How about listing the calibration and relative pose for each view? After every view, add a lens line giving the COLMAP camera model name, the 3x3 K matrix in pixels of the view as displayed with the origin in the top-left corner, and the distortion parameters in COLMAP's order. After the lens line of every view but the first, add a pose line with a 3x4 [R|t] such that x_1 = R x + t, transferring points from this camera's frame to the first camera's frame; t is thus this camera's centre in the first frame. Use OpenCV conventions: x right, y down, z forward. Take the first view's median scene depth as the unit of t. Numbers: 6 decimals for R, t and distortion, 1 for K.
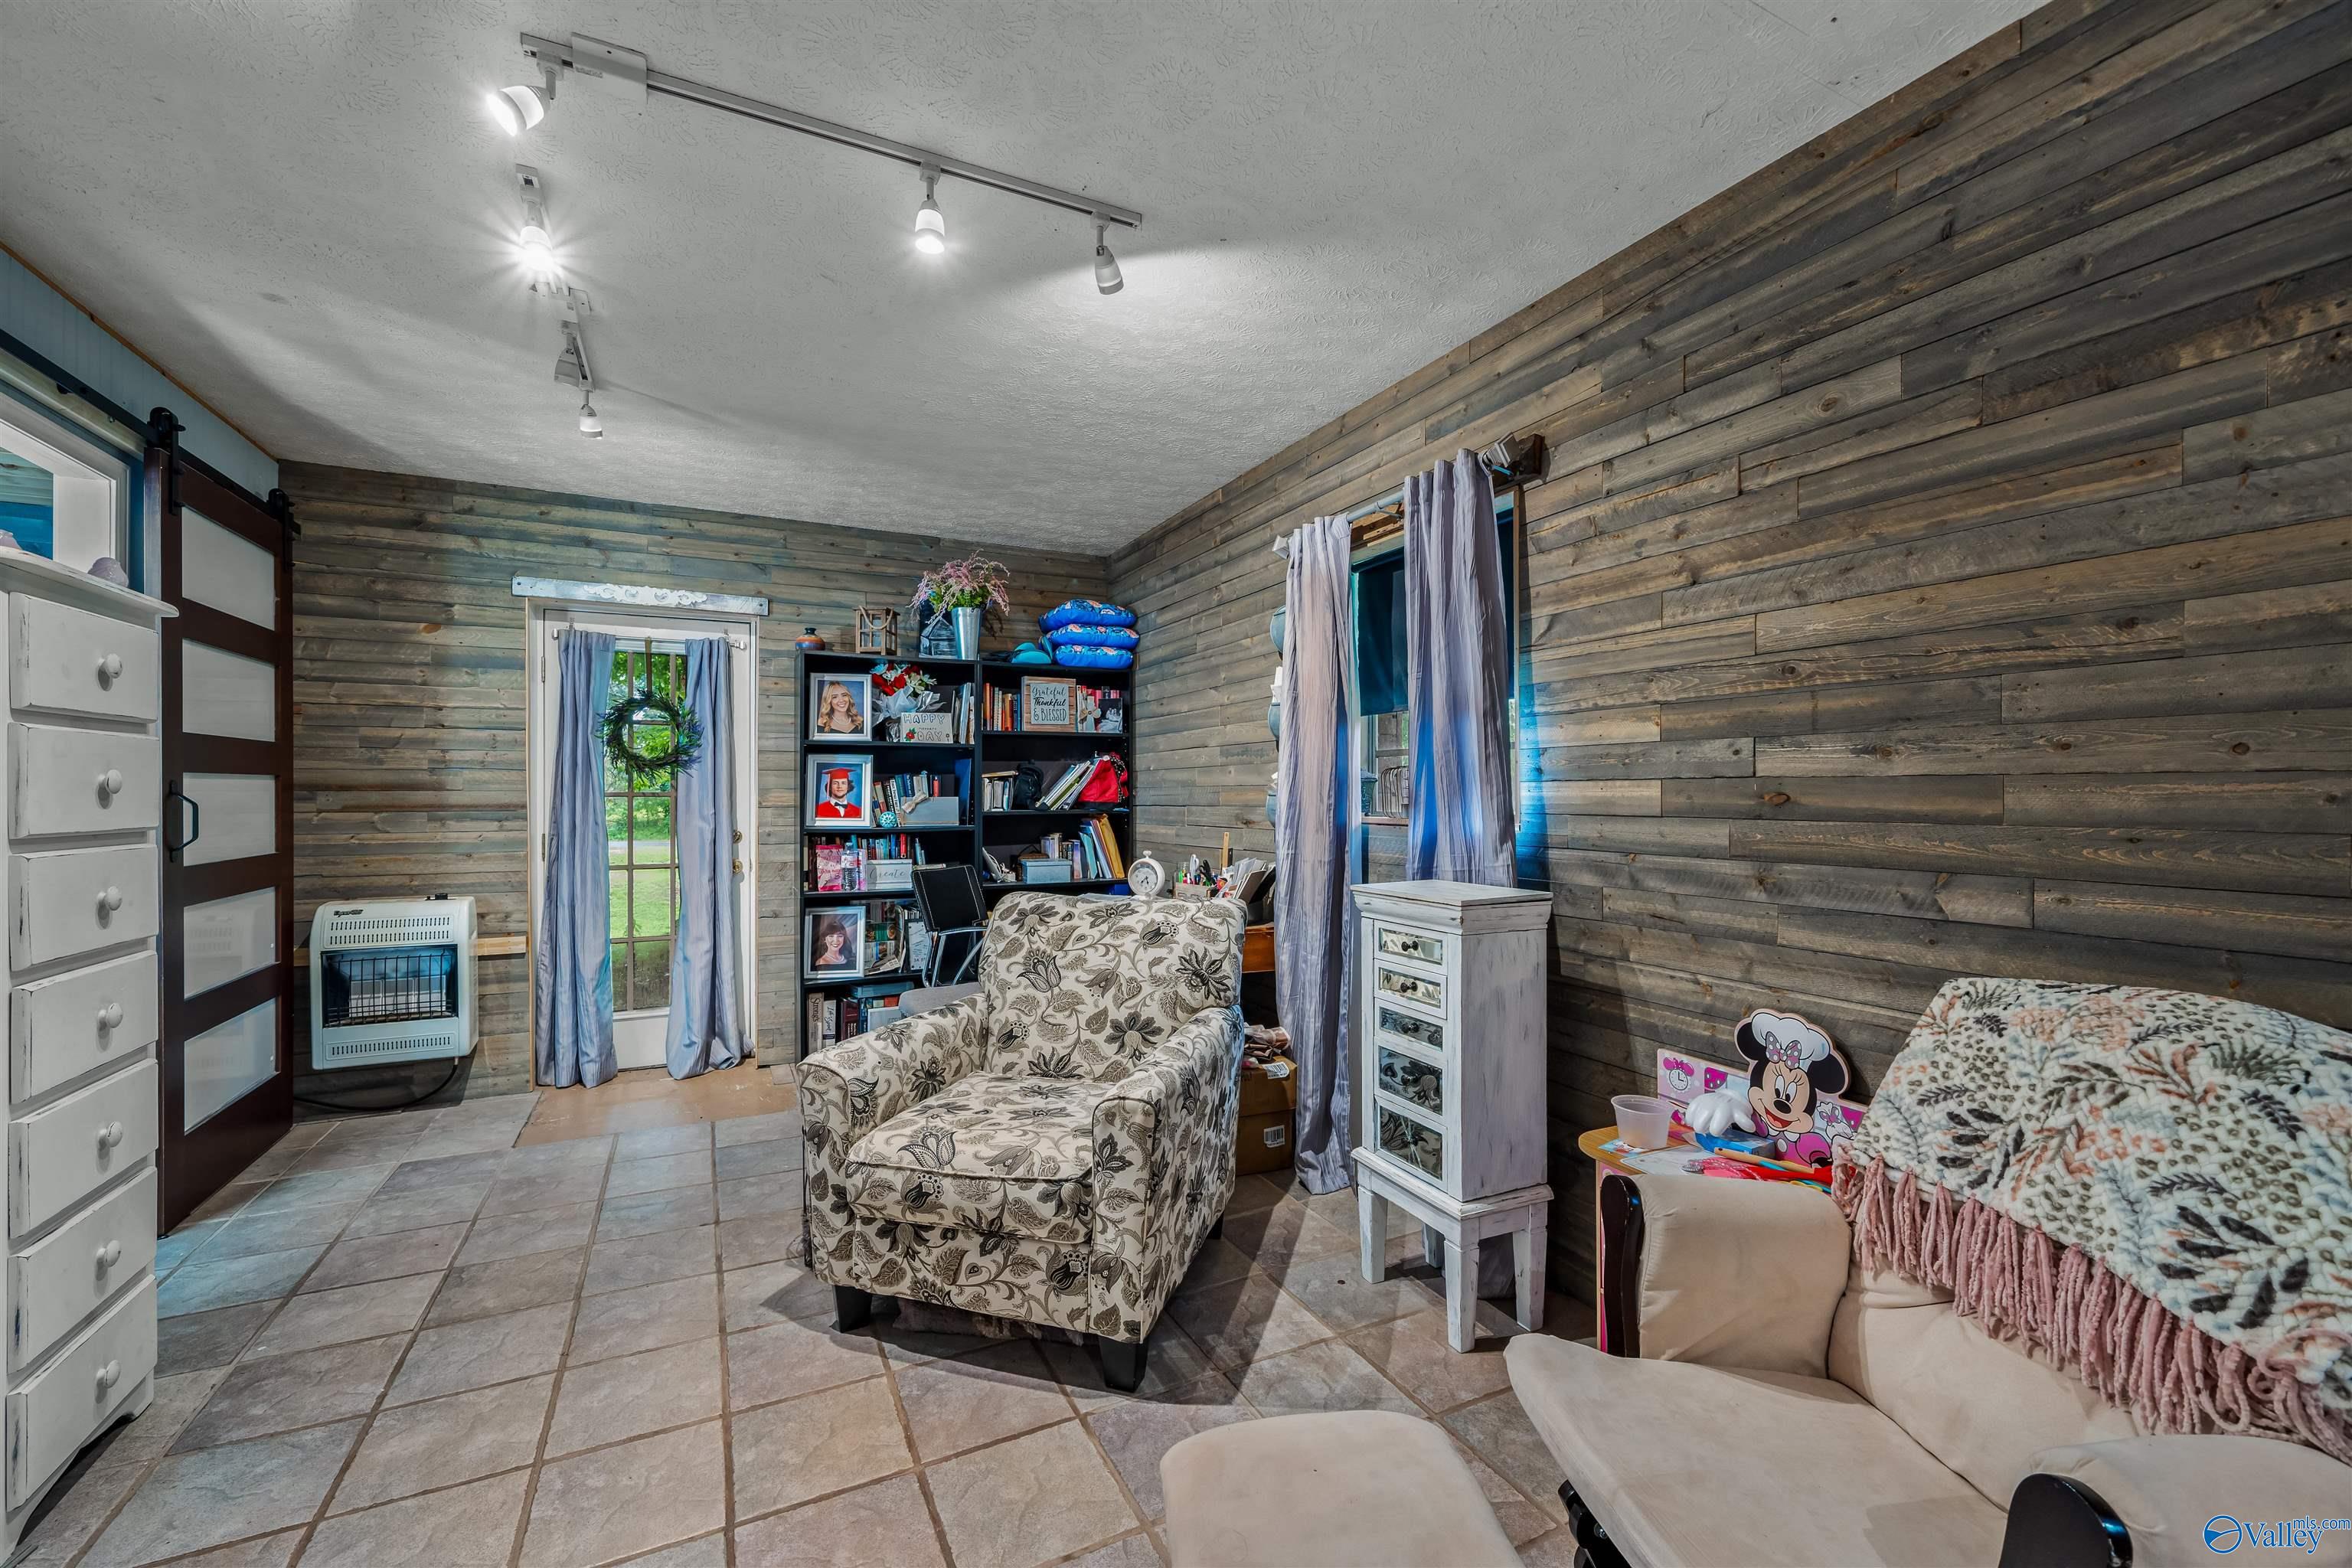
lens RADIAL K [[949.6, 0, 1181.0], [0, 949.6, 789.0], [0, 0, 1]] dist [-0.004039, 0.000057]
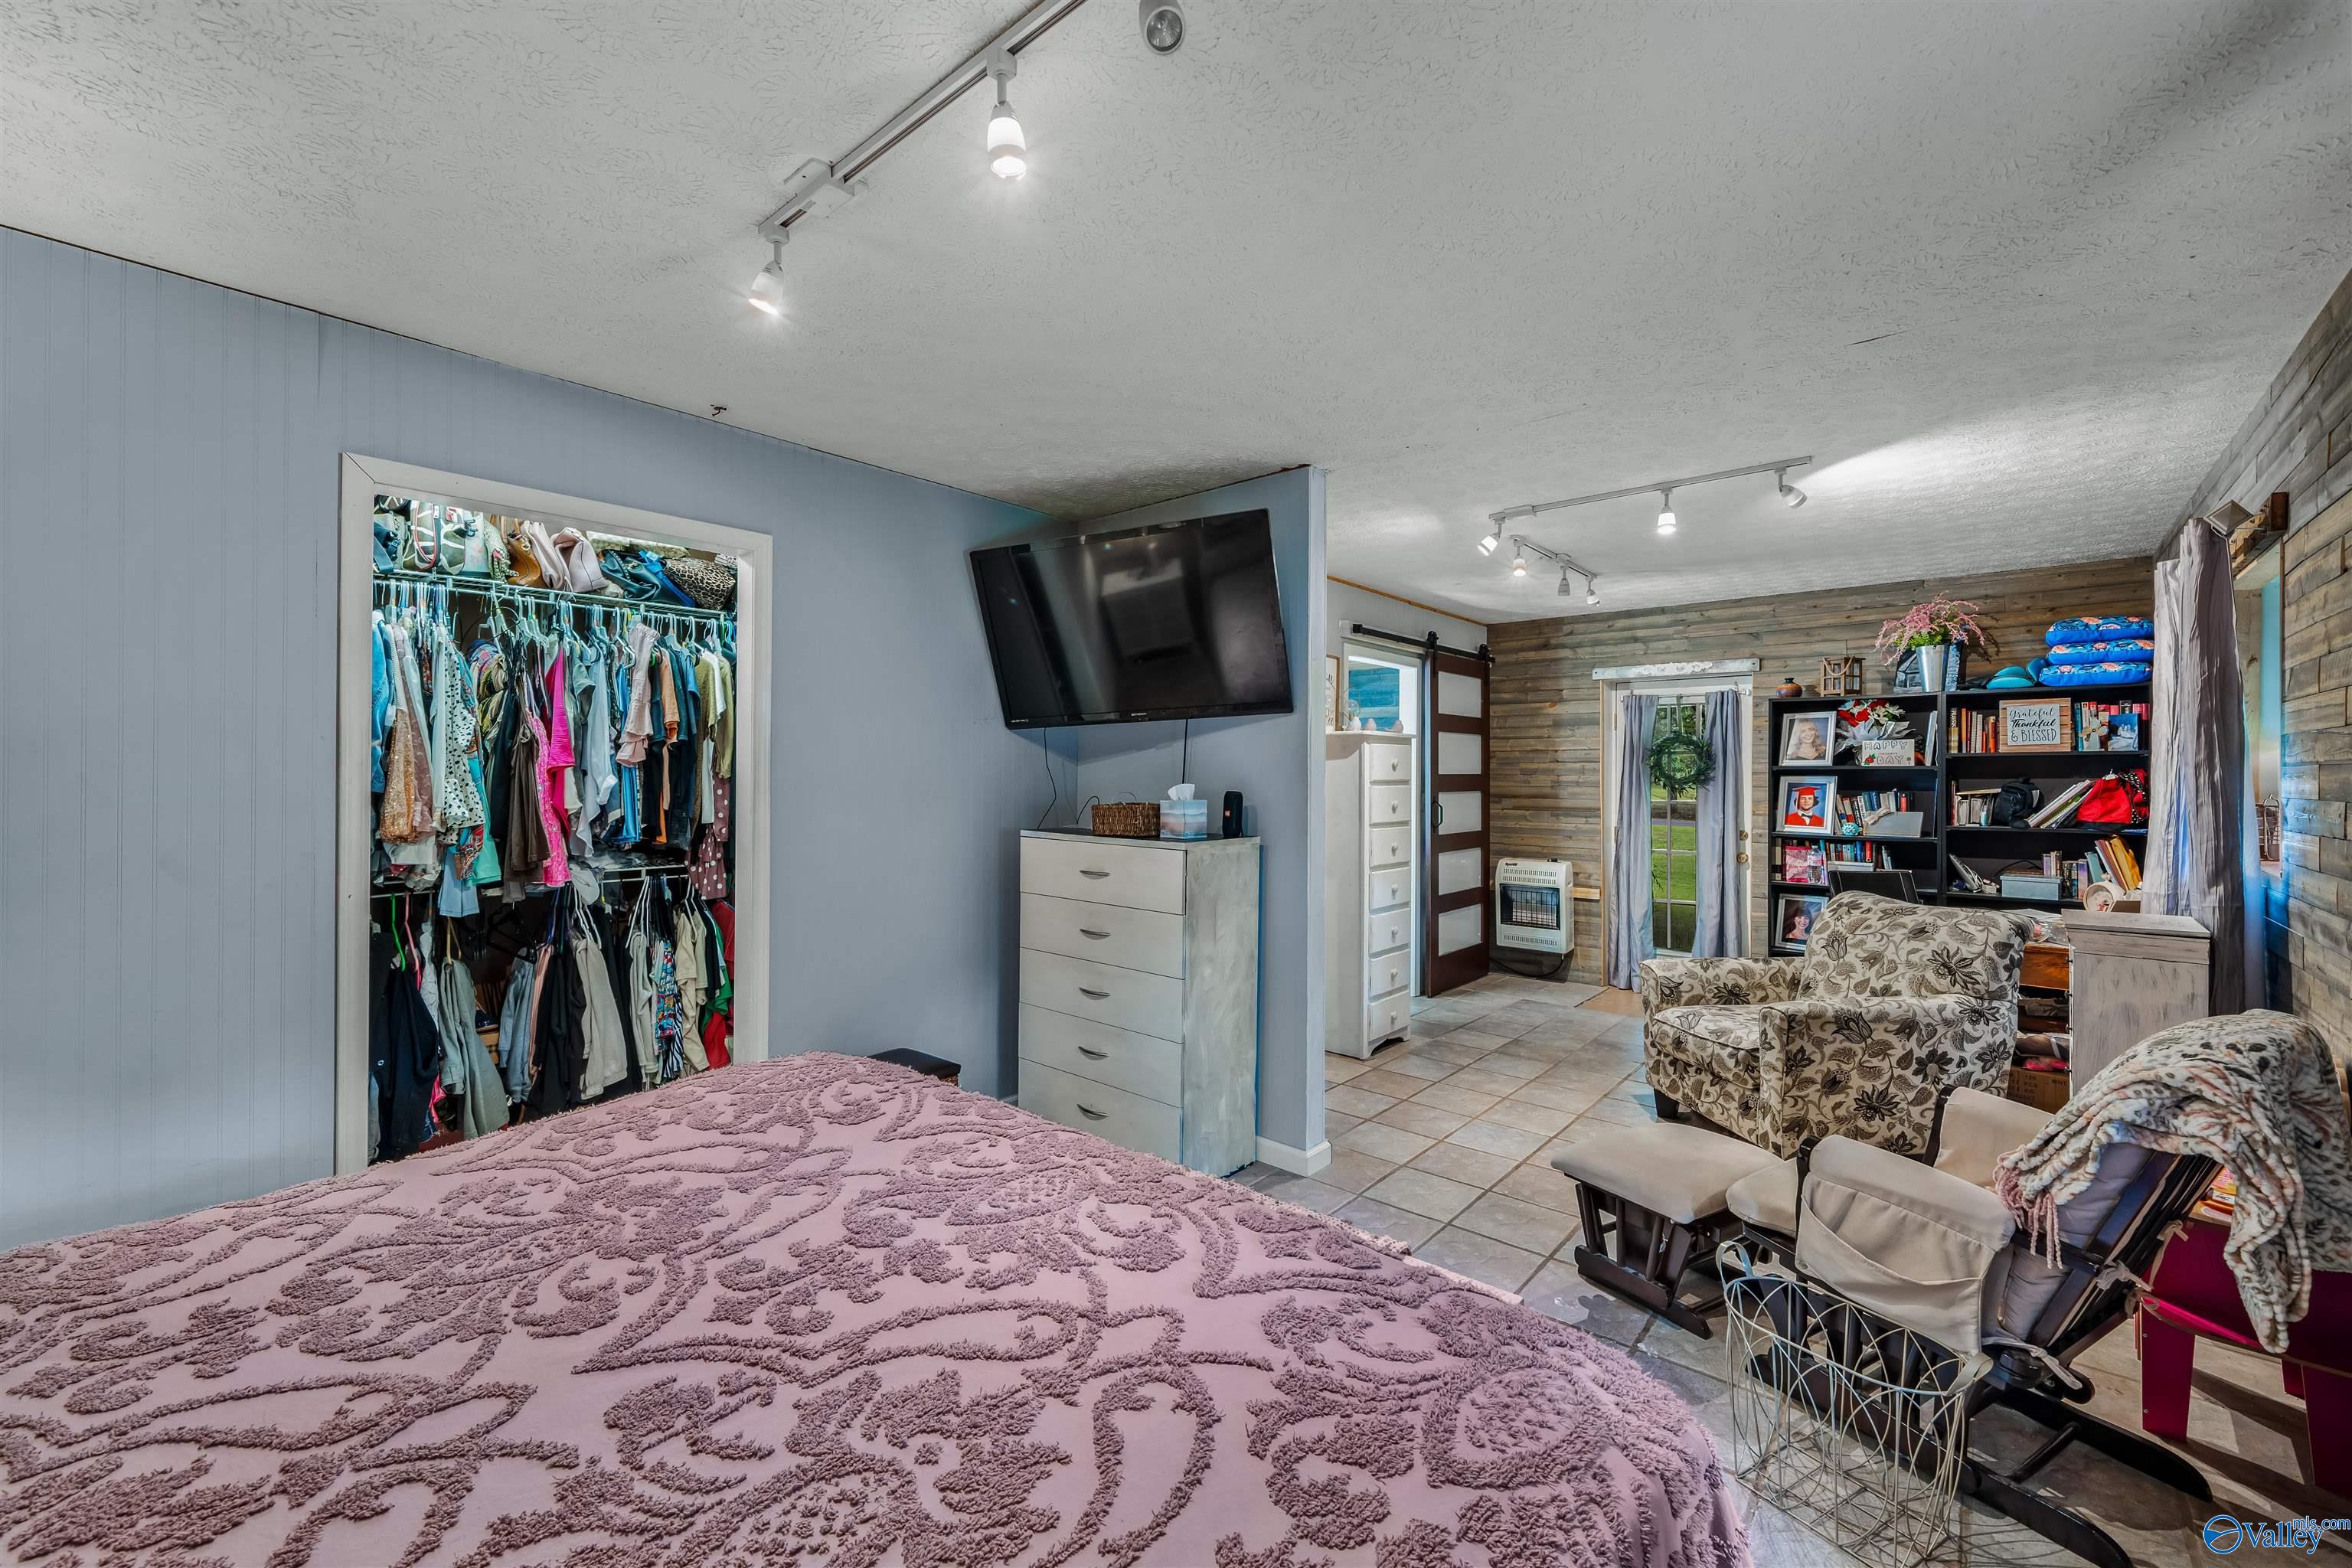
lens RADIAL K [[949.6, 0, 1170.6], [0, 949.6, 777.8], [0, 0, 1]] dist [-0.004039, 0.000057]
pose [[0.385163, 0.004050, -0.922840, 0.526819], [-0.000254, 0.999991, 0.004283, -0.042662], [0.922848, -0.001416, 0.385161, -0.304739]]
